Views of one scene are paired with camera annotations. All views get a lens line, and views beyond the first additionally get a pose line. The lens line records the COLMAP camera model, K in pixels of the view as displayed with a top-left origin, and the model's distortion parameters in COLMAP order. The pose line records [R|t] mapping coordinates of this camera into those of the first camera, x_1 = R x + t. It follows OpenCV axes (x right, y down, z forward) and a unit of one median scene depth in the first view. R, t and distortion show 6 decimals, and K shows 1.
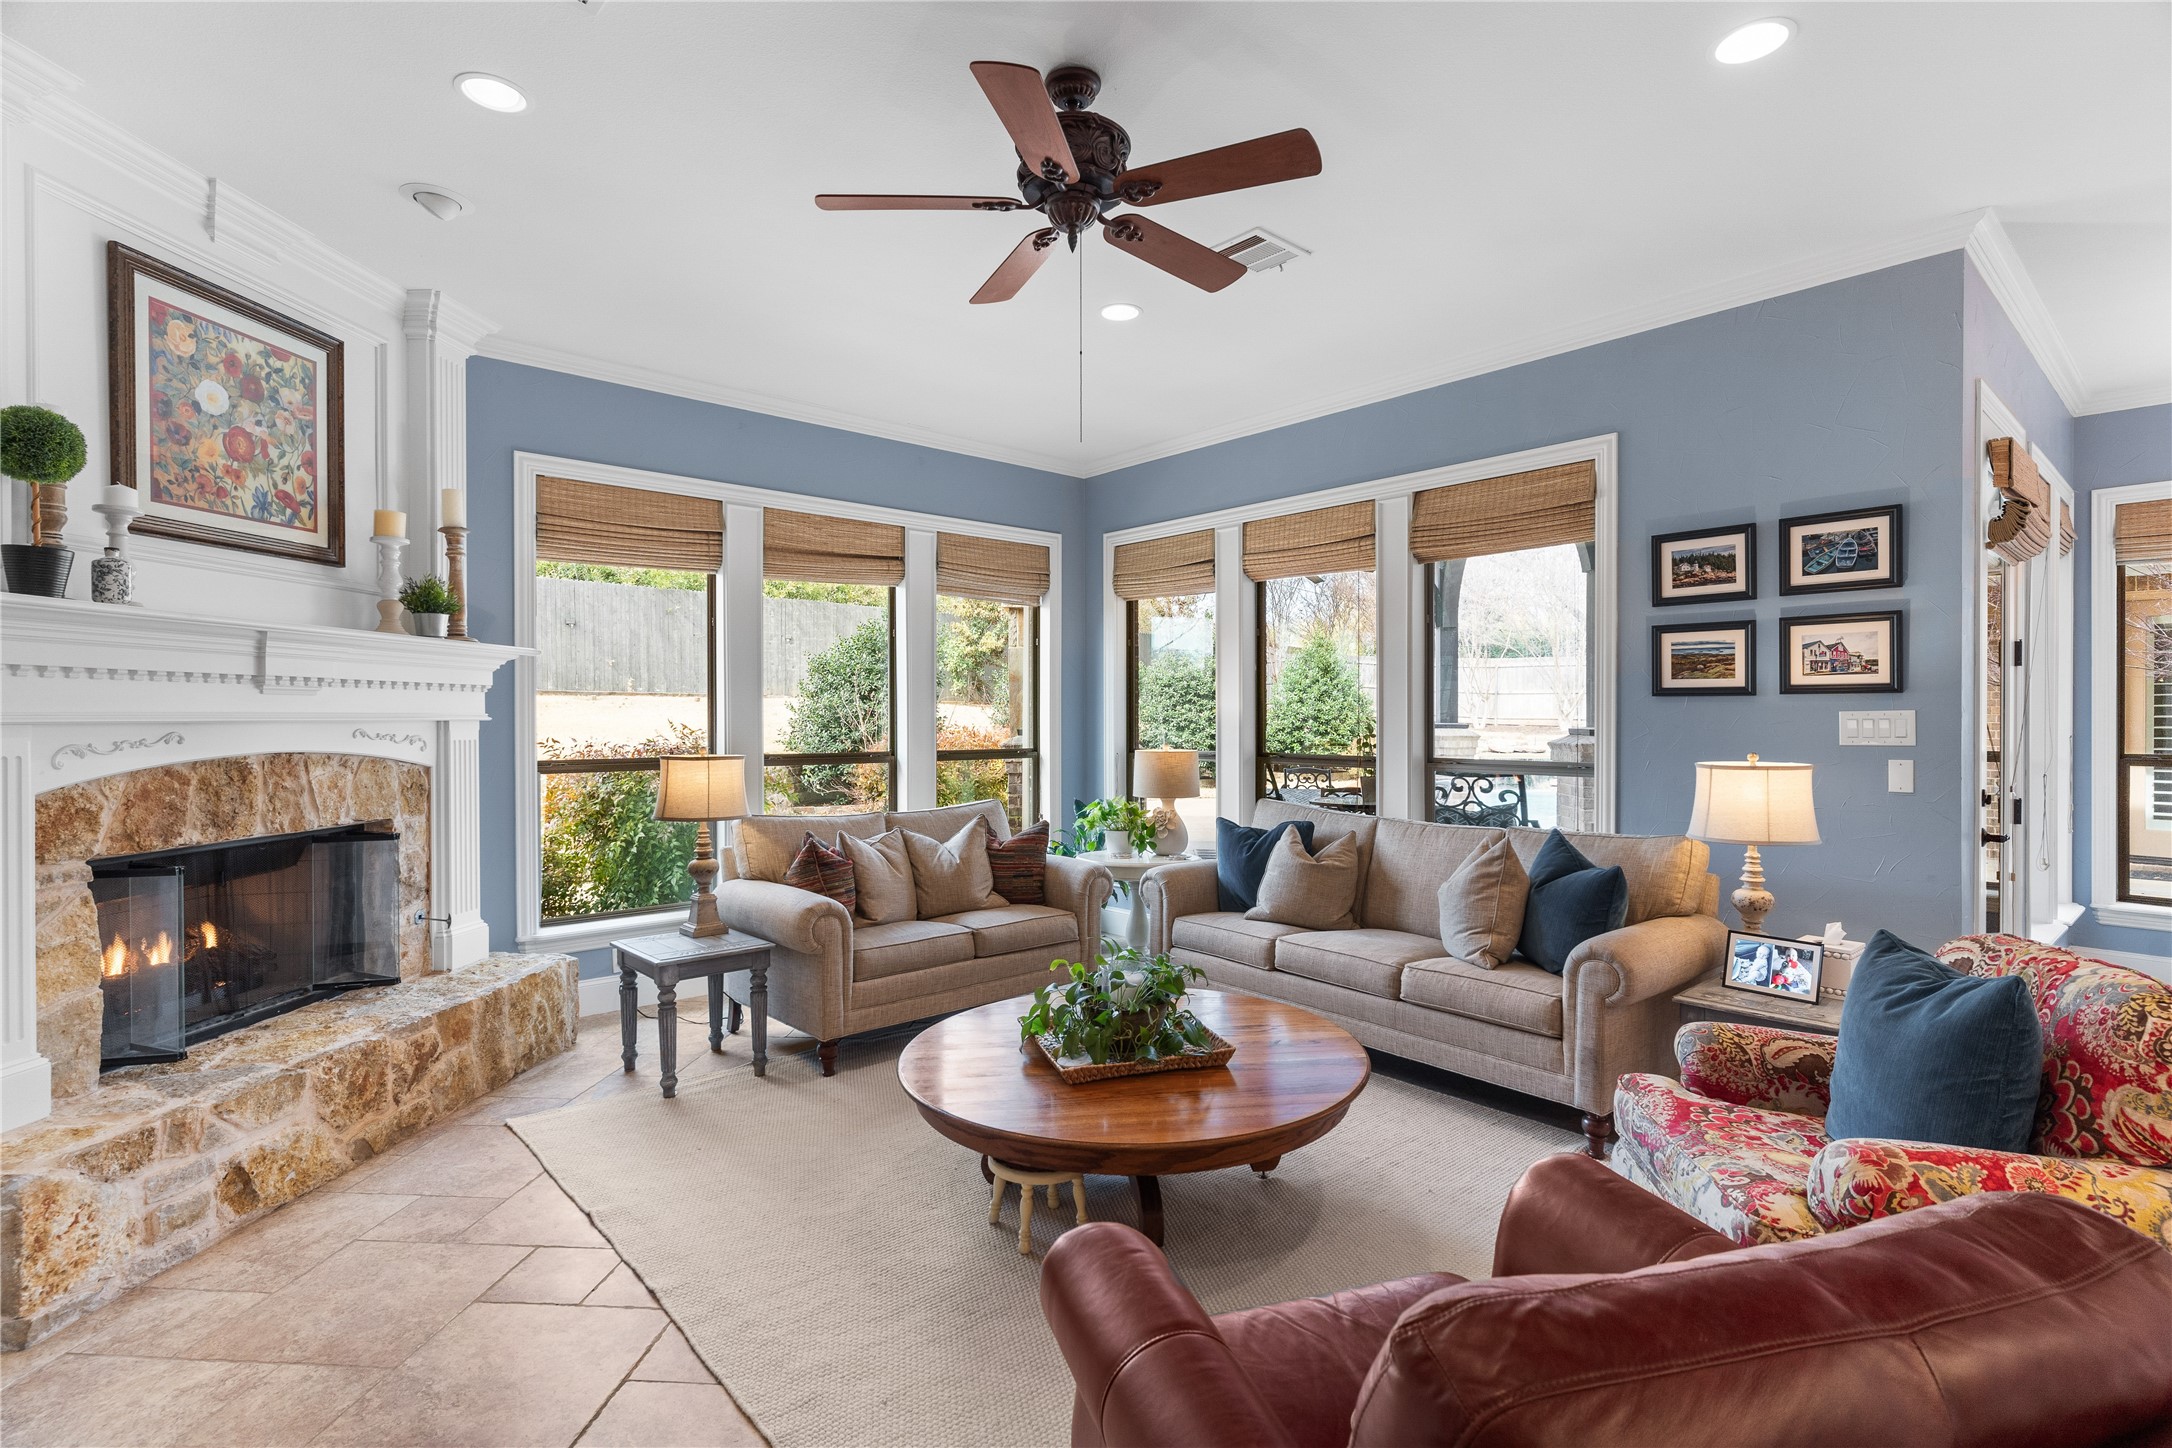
lens RADIAL K [[1040.4, 0, 1081.9], [0, 1040.4, 722.0], [0, 0, 1]] dist [-0.000741, 0.000545]
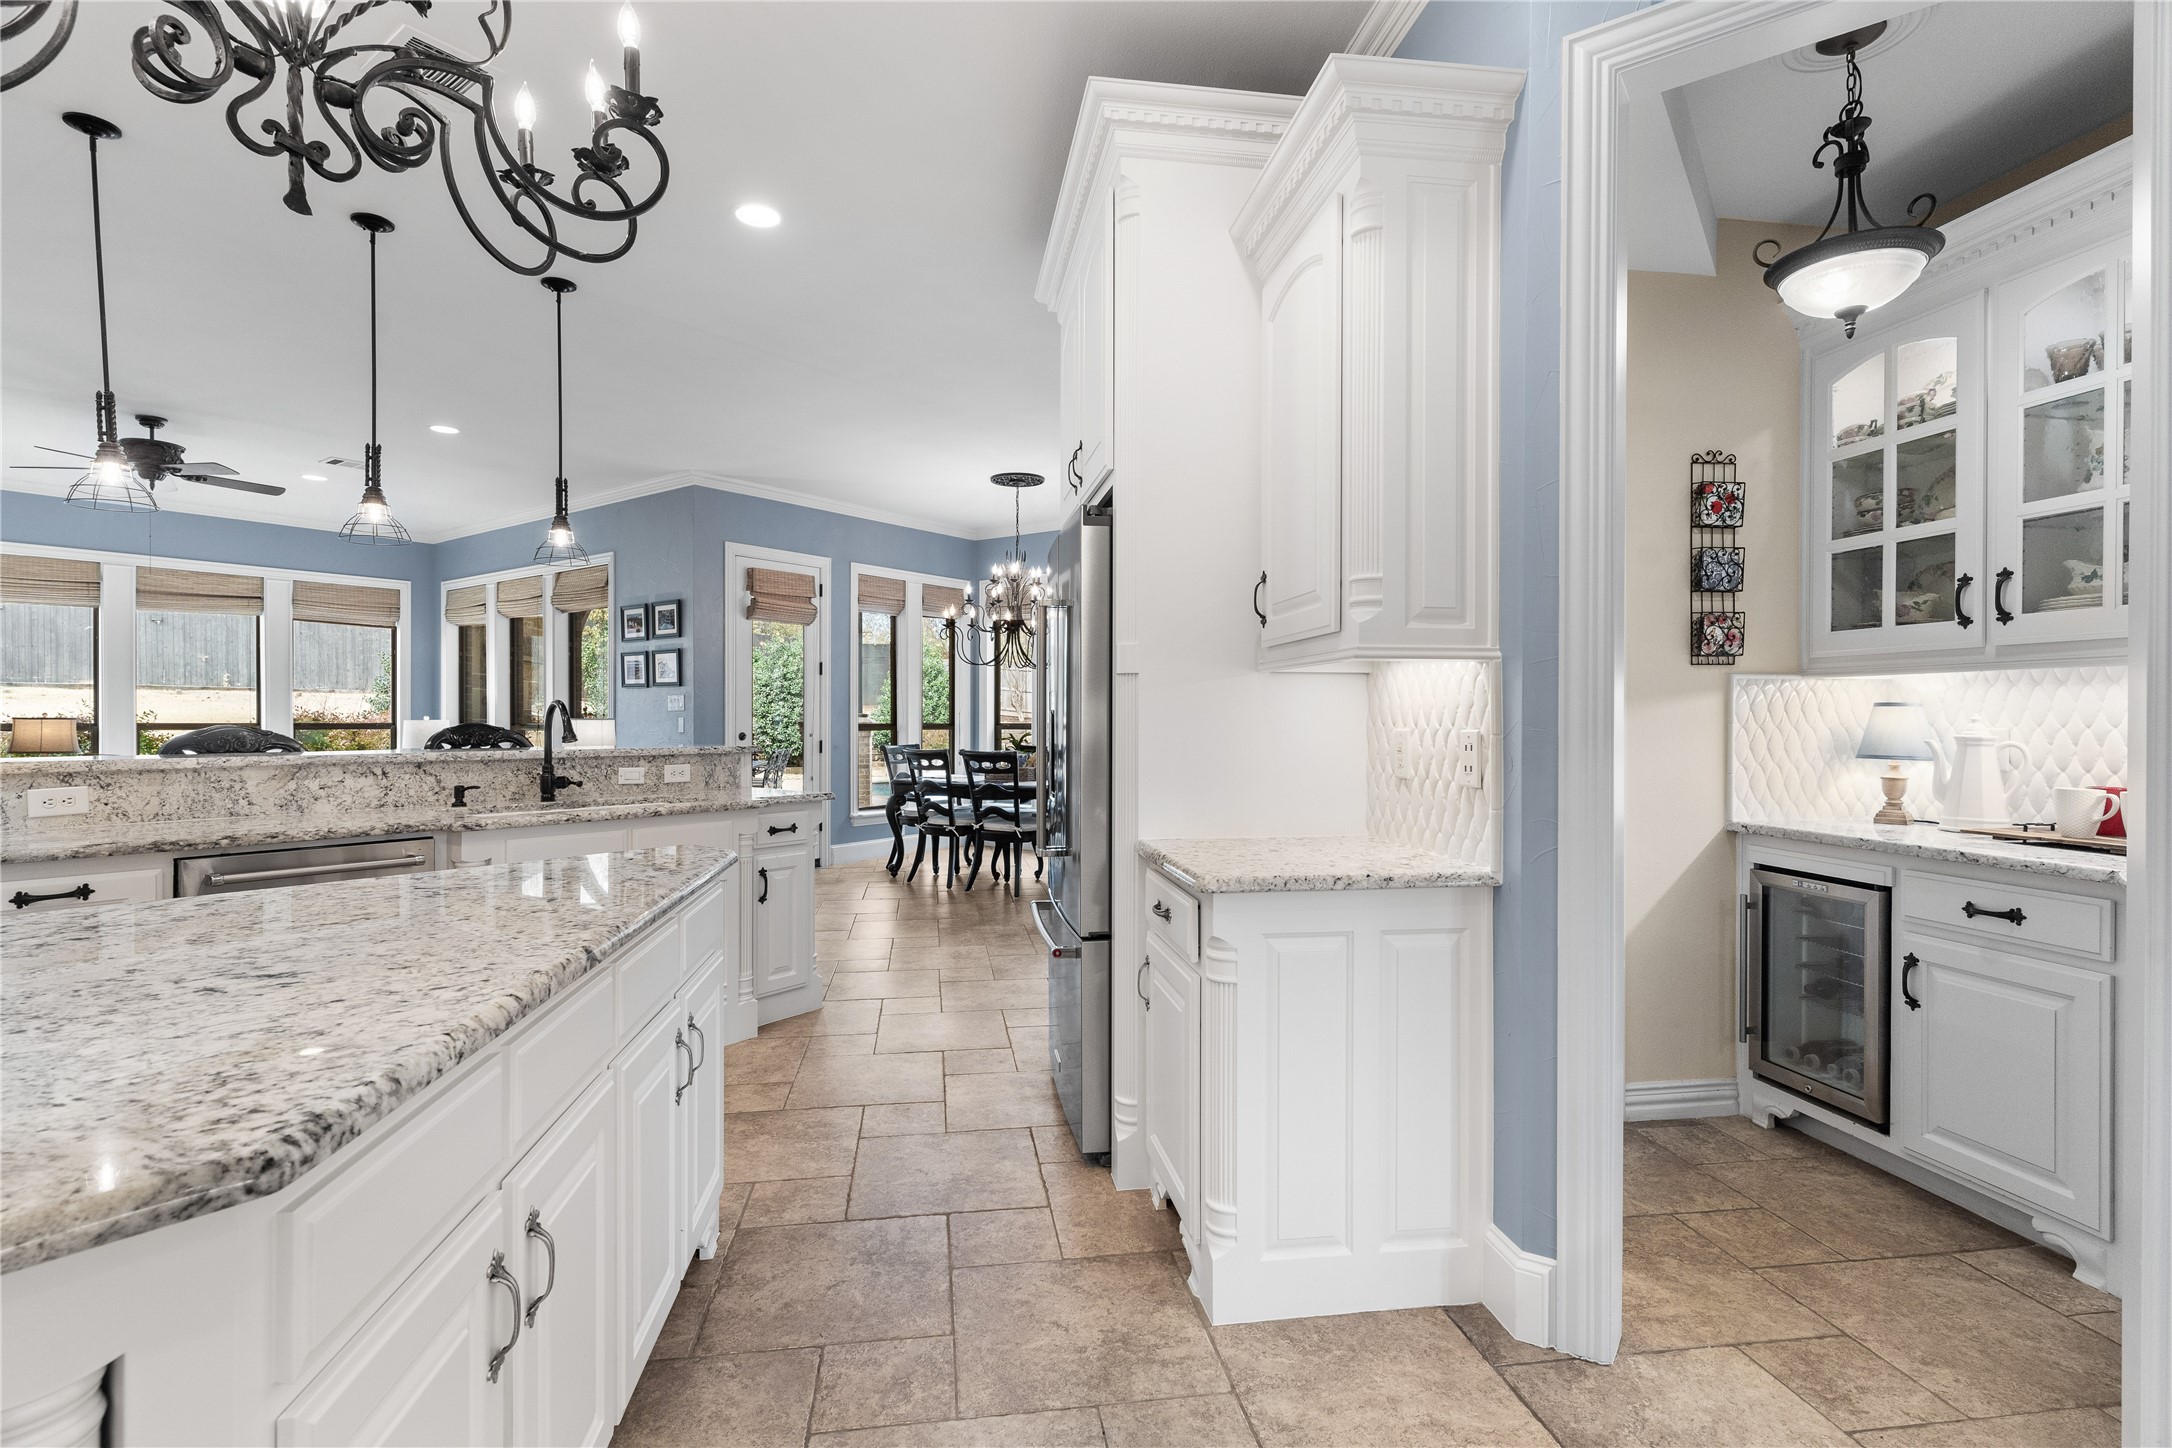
lens RADIAL K [[1040.4, 0, 1089.8], [0, 1040.4, 718.3], [0, 0, 1]] dist [-0.000741, 0.000545]
pose [[0.976504, 0.002779, 0.215483, 0.697444], [-0.001463, 0.999979, -0.006263, 0.030150], [-0.215496, 0.005801, 0.976487, -0.776273]]
